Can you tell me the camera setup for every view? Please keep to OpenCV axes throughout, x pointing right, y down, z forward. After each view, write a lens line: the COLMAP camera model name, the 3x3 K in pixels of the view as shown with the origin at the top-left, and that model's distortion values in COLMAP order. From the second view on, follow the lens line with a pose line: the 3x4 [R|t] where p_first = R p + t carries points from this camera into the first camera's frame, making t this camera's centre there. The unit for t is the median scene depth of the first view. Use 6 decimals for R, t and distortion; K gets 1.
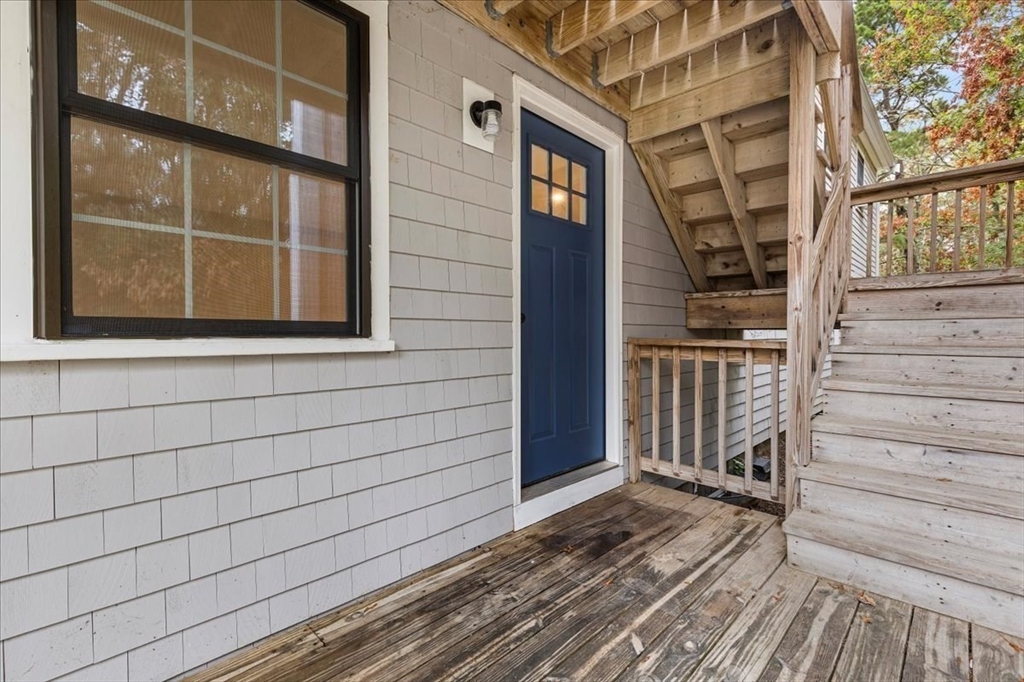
lens RADIAL K [[473.2, 0, 506.1], [0, 473.2, 335.7], [0, 0, 1]] dist [0.000132, -0.000464]
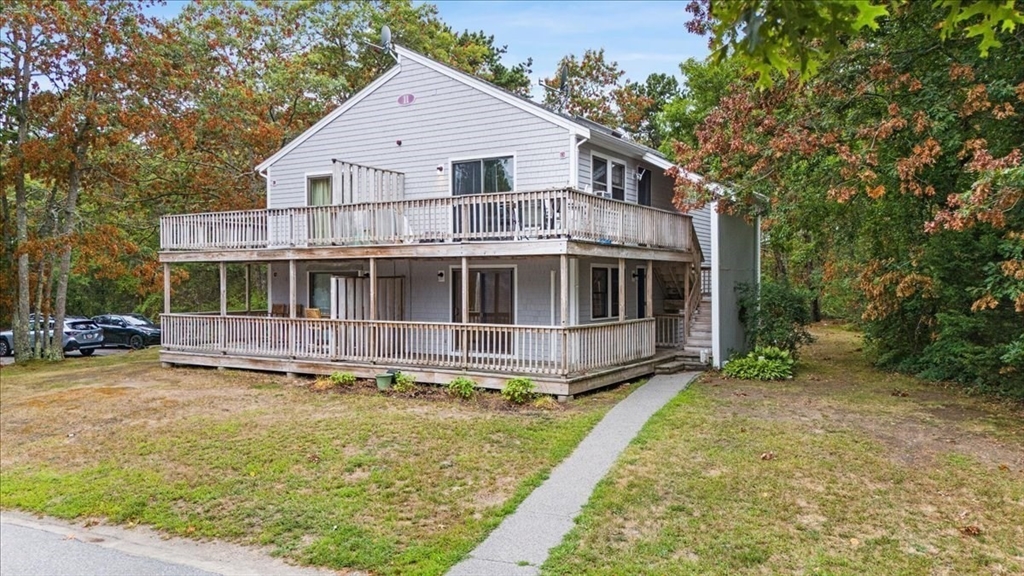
lens RADIAL K [[732.5, 0, 512.0], [0, 732.5, 288.0], [0, 0, 1]] dist [0.006399, 0.000195]
pose [[0.975819, -0.005433, 0.218512, -2.412031], [0.007309, 0.999943, -0.007779, -0.183120], [-0.218457, 0.009188, 0.975803, -5.146619]]
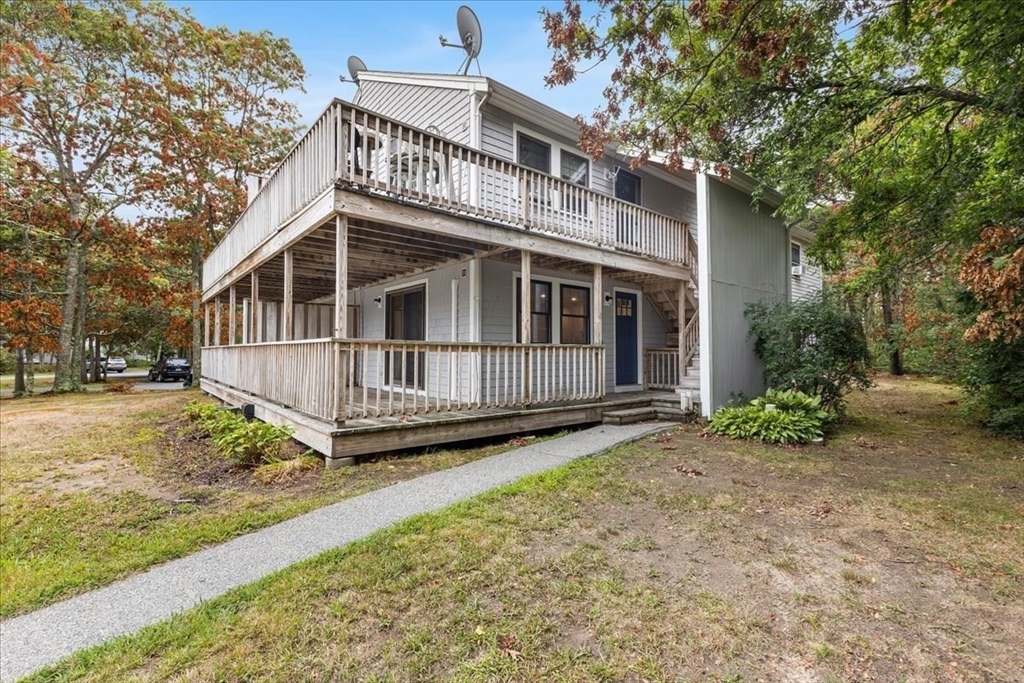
lens RADIAL K [[473.2, 0, 506.1], [0, 473.2, 336.2], [0, 0, 1]] dist [0.000132, -0.000464]
pose [[0.996207, -0.001101, -0.087006, -0.453068], [-0.002904, 0.998942, -0.045891, 0.082163], [0.086964, 0.045969, 0.995150, -2.577688]]
